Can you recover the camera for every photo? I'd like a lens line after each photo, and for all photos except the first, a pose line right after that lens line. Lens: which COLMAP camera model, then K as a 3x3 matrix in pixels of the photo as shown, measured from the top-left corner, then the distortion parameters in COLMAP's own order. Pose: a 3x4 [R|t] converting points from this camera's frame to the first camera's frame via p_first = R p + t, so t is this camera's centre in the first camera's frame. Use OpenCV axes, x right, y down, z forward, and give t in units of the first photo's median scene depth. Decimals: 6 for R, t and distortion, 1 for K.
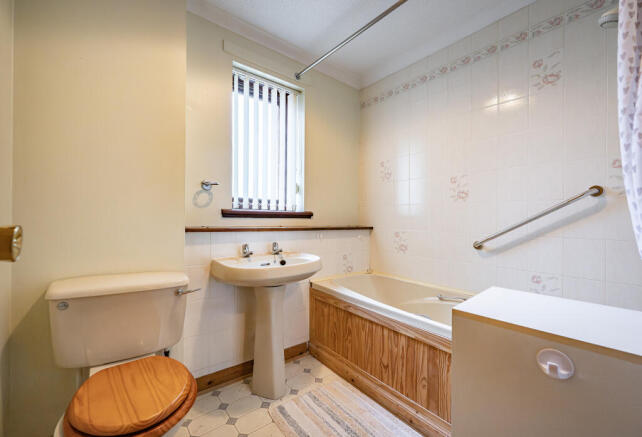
lens RADIAL K [[274.1, 0, 321.9], [0, 274.1, 211.6], [0, 0, 1]] dist [0.001074, 0.000128]
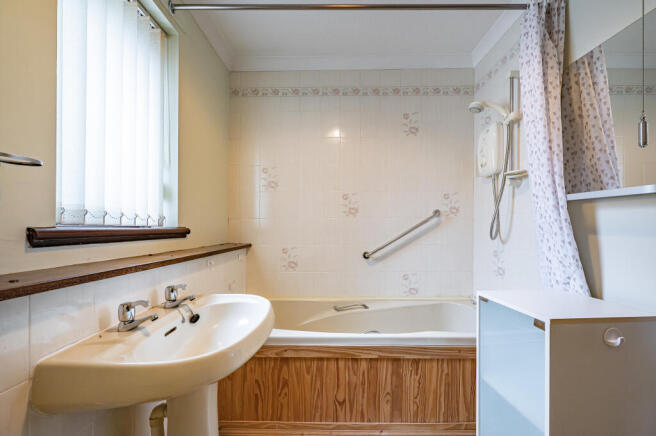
lens RADIAL K [[262.5, 0, 341.9], [0, 262.5, 221.8], [0, 0, 1]] dist [0.000830, -0.000067]
pose [[0.620332, 0.003218, 0.784332, -0.382920], [-0.006827, 0.999976, 0.001297, -0.020296], [-0.784309, -0.006160, 0.620339, 0.415315]]
